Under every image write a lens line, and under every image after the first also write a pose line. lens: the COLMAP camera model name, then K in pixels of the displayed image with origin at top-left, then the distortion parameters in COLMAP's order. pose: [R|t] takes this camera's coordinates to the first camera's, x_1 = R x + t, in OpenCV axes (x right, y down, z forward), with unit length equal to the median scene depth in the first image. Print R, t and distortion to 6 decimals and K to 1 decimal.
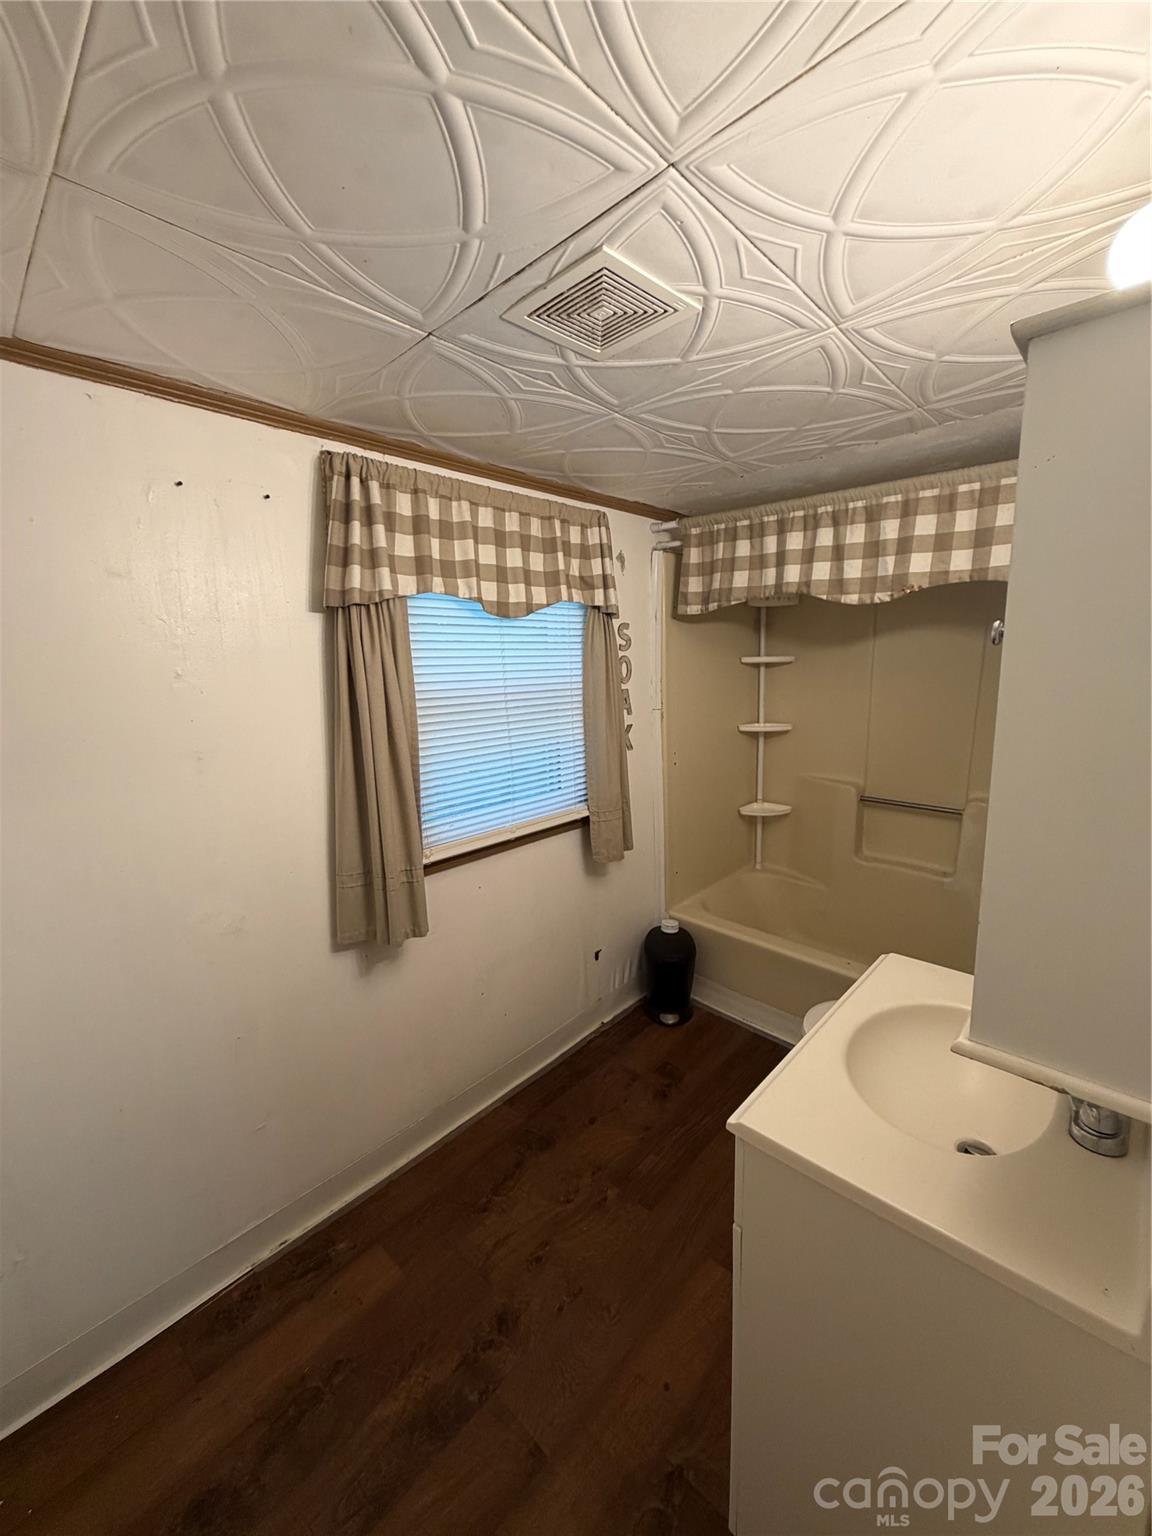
lens RADIAL K [[623.6, 0, 576.0], [0, 623.6, 768.0], [0, 0, 1]] dist [0.001807, 0.000612]
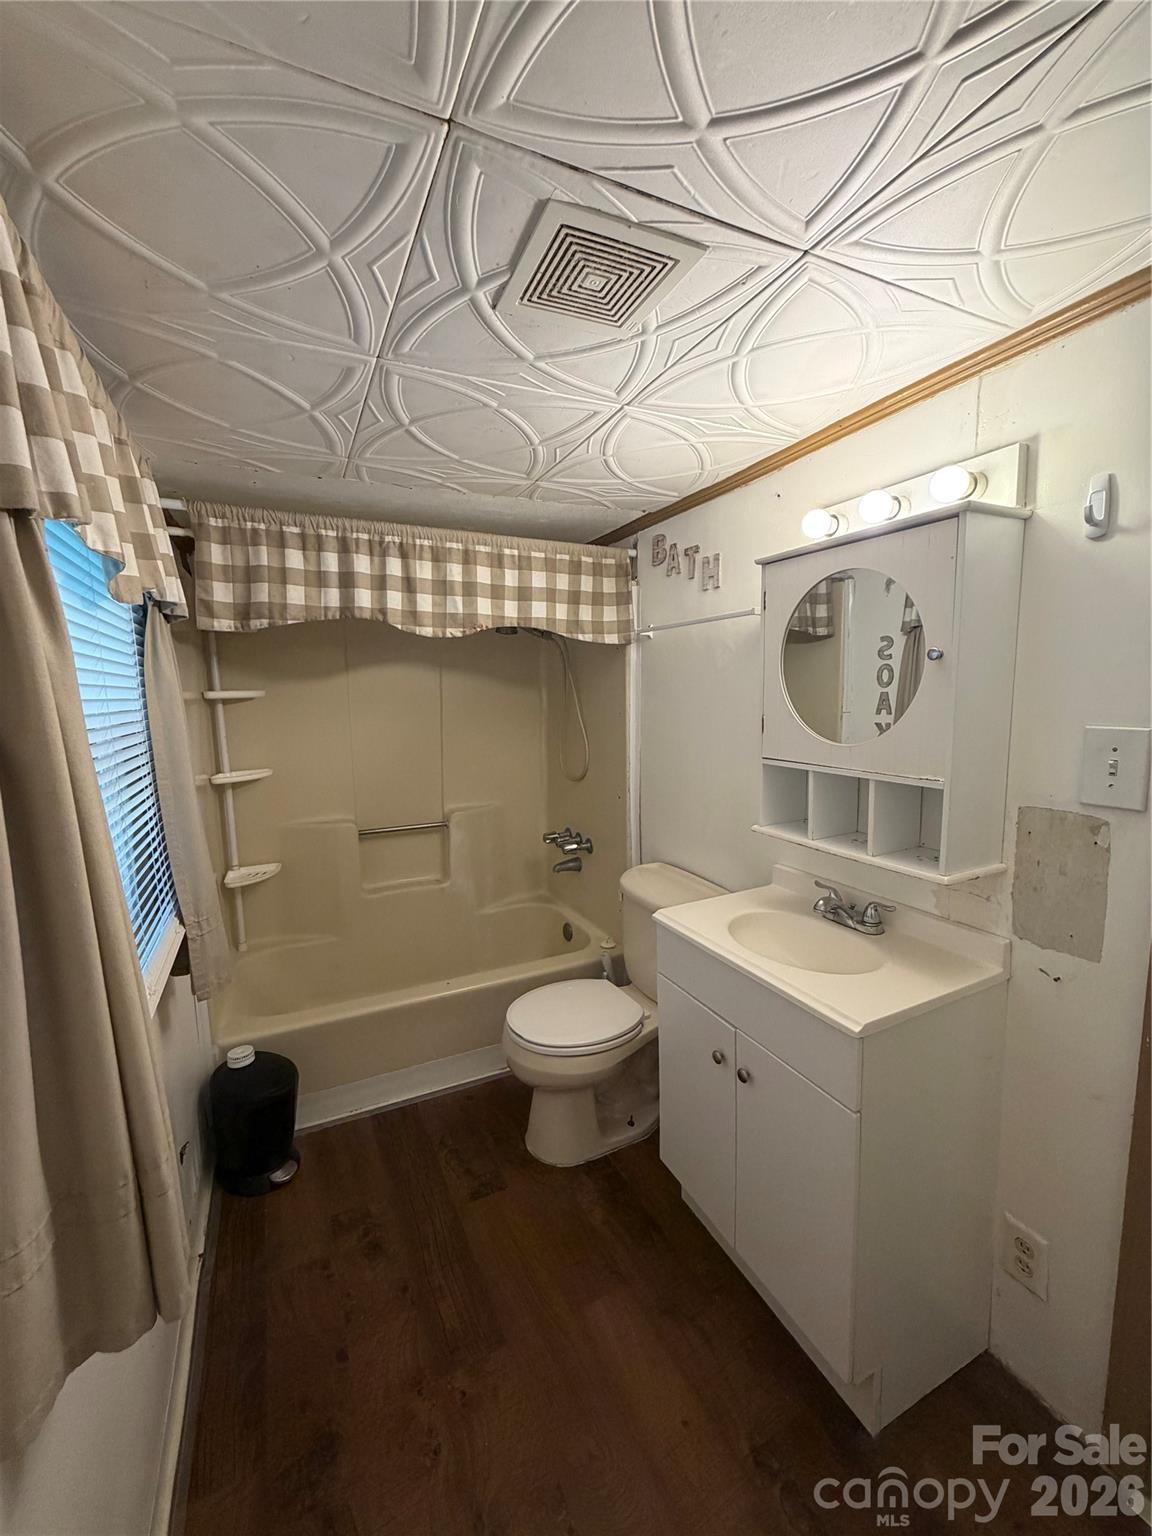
lens RADIAL K [[623.6, 0, 576.0], [0, 623.6, 768.0], [0, 0, 1]] dist [0.001807, 0.000612]
pose [[0.334160, -0.106183, 0.936516, -0.465344], [0.179833, 0.982562, 0.047237, -0.051060], [-0.925201, 0.152632, 0.347428, 0.437375]]
